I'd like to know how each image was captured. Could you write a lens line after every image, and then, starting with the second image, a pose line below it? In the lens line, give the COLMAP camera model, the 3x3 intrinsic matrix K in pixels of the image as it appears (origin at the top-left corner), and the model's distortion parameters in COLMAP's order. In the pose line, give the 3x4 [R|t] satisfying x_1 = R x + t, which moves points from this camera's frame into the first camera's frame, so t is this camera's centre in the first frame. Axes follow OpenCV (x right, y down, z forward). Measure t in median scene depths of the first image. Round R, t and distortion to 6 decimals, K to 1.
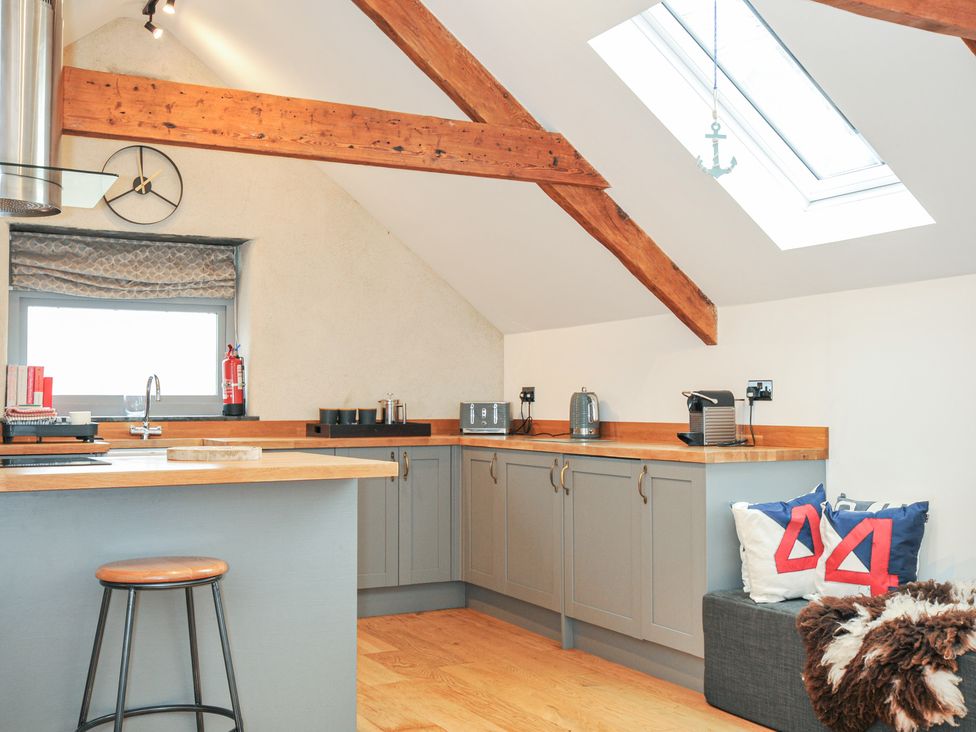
lens RADIAL K [[1100.4, 0, 488.0], [0, 1100.4, 366.0], [0, 0, 1]] dist [0.004397, 0.004437]
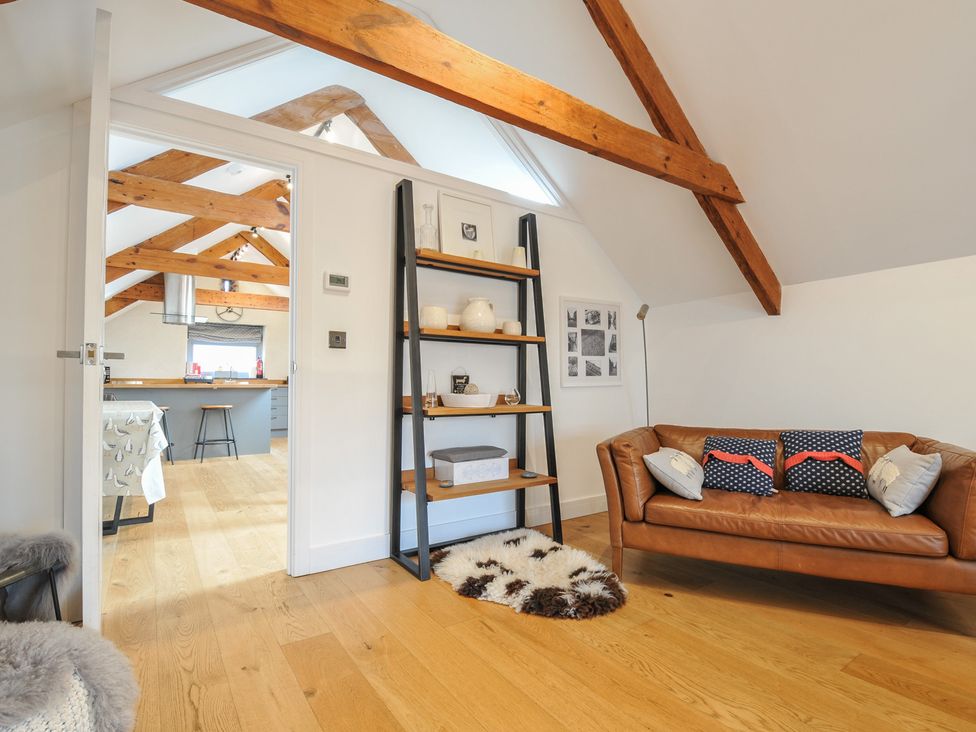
lens RADIAL K [[489.8, 0, 499.1], [0, 489.8, 377.1], [0, 0, 1]] dist [0.018120, -0.026476]
pose [[0.991721, 0.006686, 0.128236, 0.318275], [-0.008690, 0.999849, 0.015076, 0.013521], [-0.128116, -0.016066, 0.991629, -0.613903]]
